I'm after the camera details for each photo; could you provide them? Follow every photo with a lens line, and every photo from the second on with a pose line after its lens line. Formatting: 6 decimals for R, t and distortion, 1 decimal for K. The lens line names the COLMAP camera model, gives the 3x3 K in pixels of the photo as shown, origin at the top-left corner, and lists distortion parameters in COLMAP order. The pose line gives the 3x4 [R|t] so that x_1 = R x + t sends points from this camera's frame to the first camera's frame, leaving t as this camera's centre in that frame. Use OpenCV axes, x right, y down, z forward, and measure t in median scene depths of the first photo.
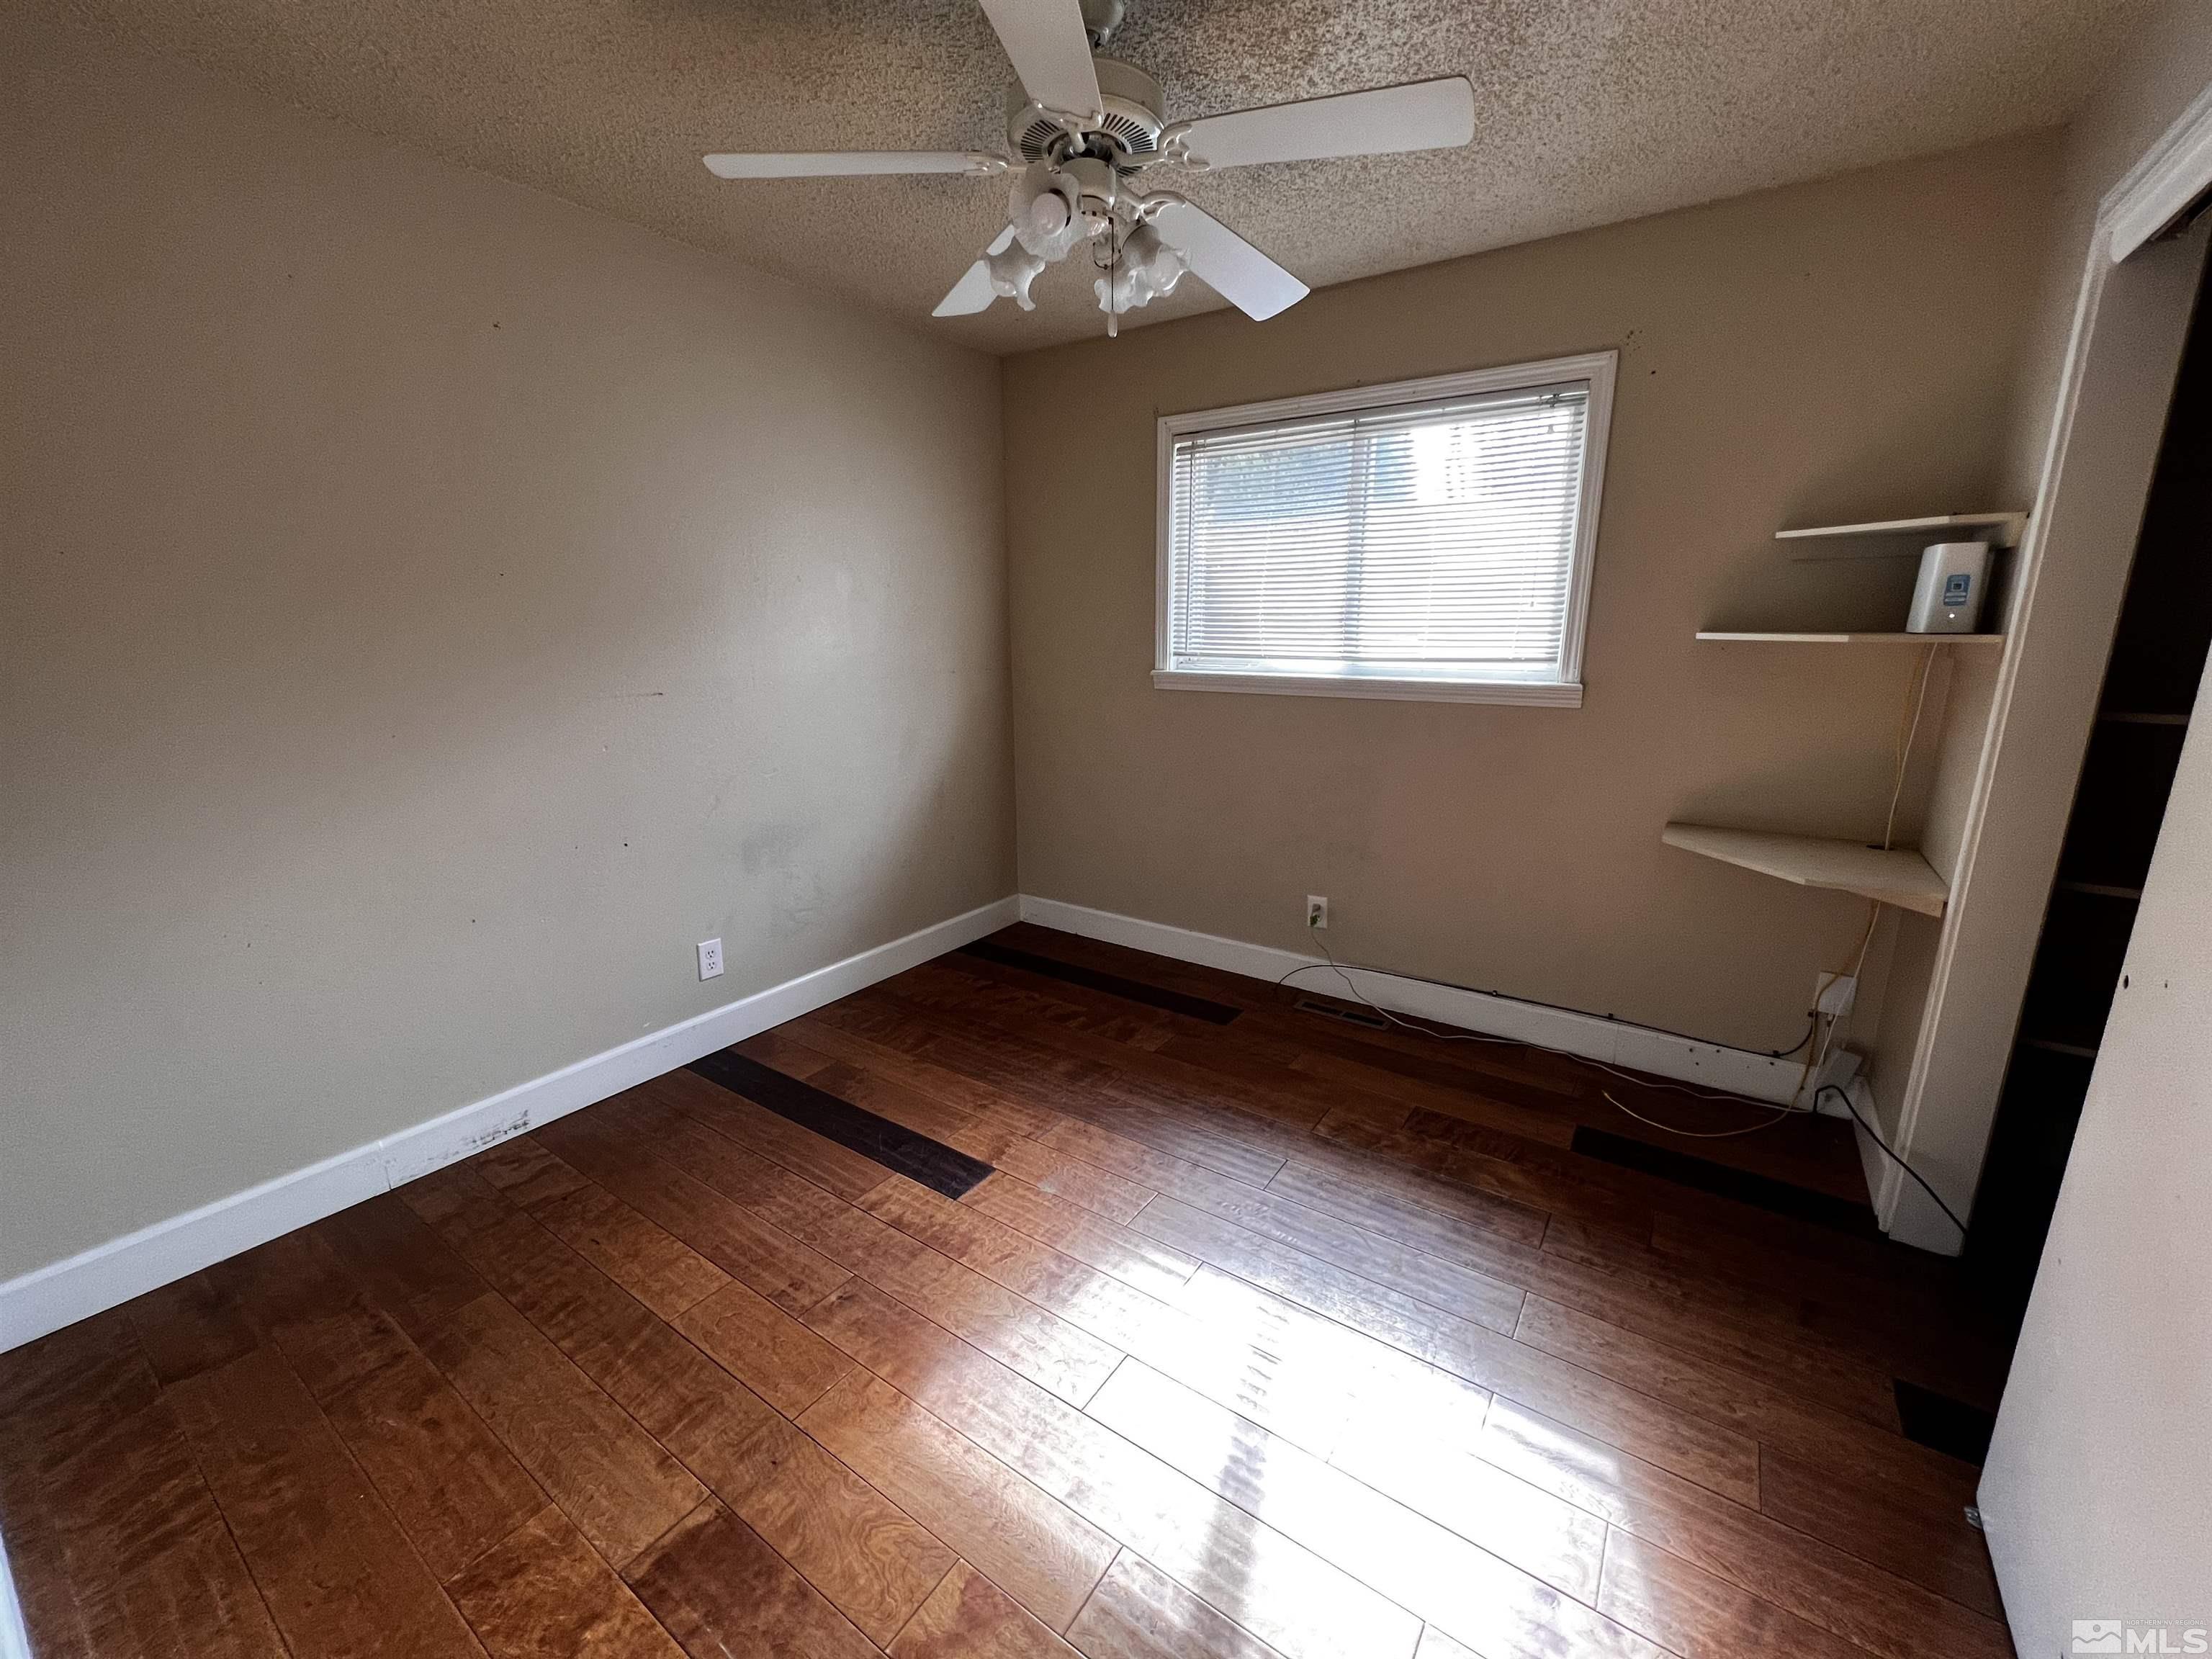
lens RADIAL K [[879.1, 0, 1109.4], [0, 879.1, 828.6], [0, 0, 1]] dist [-0.003901, -0.000421]
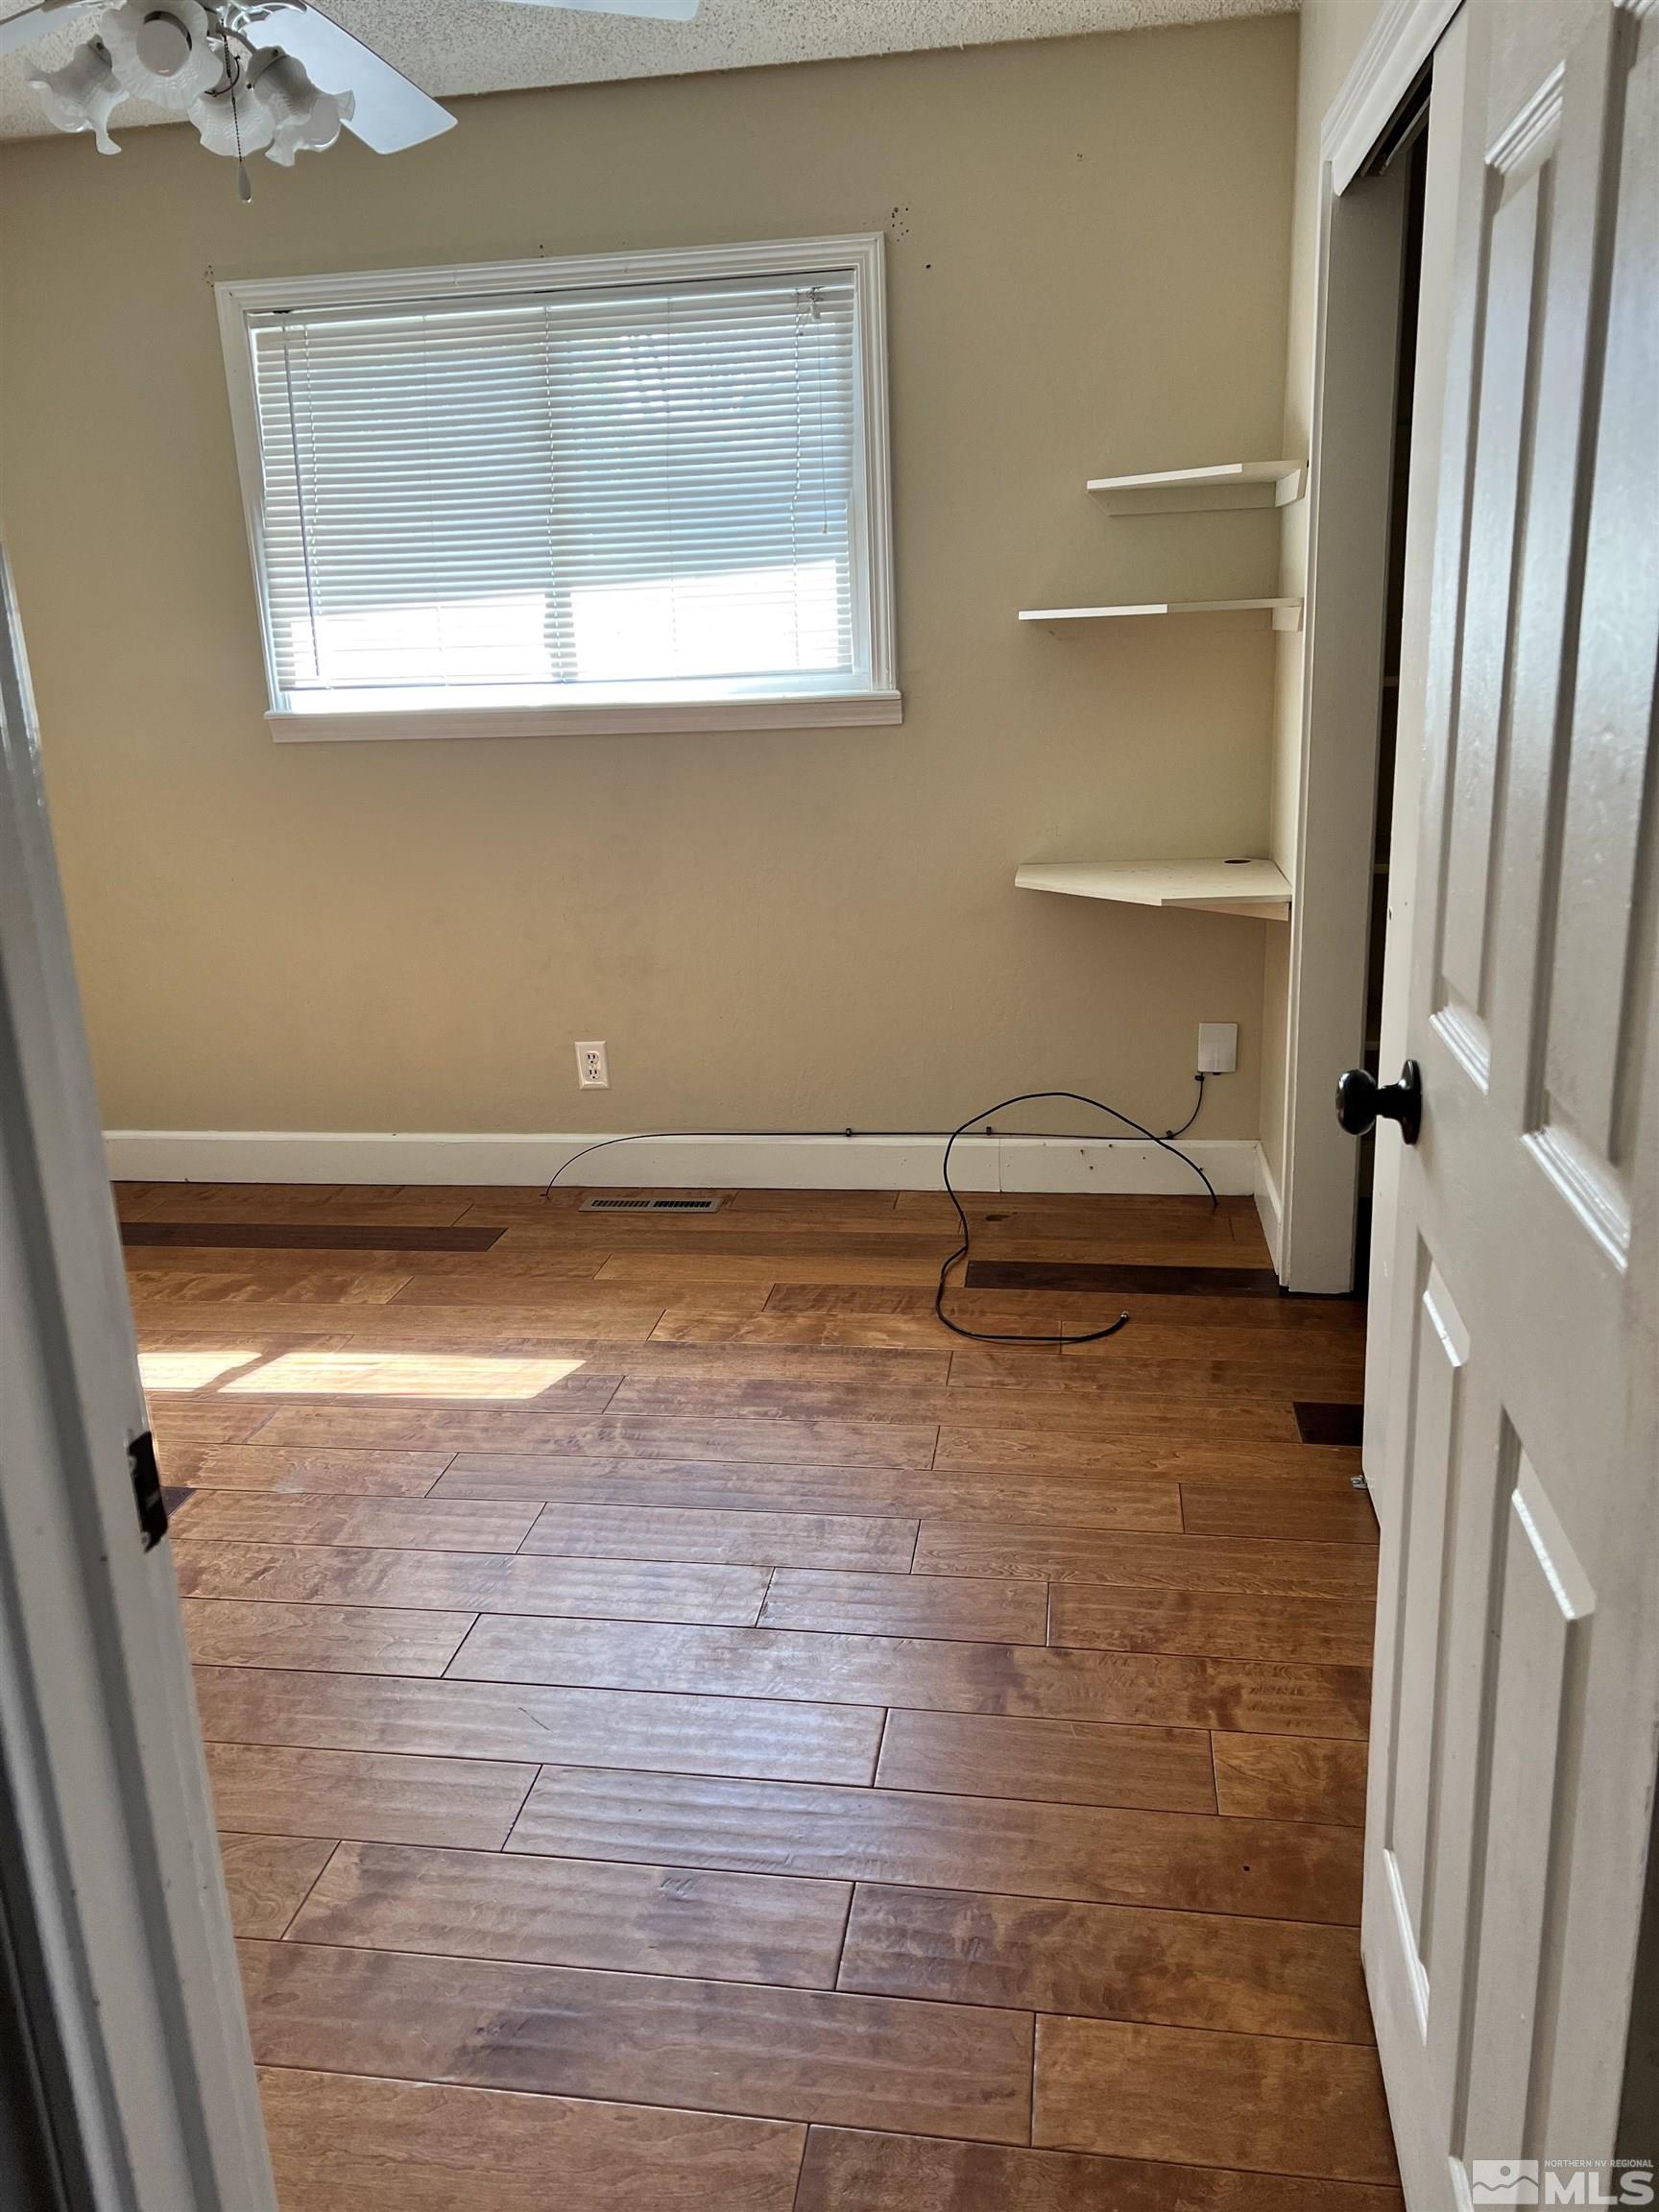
lens RADIAL K [[1652.8, 0, 818.5], [0, 1652.8, 1103.3], [0, 0, 1]] dist [0.056275, -0.064588]
pose [[0.901757, -0.153207, 0.404180, -0.162601], [0.136828, 0.988168, 0.069298, 0.083618], [-0.410015, -0.007187, 0.912051, -0.288366]]
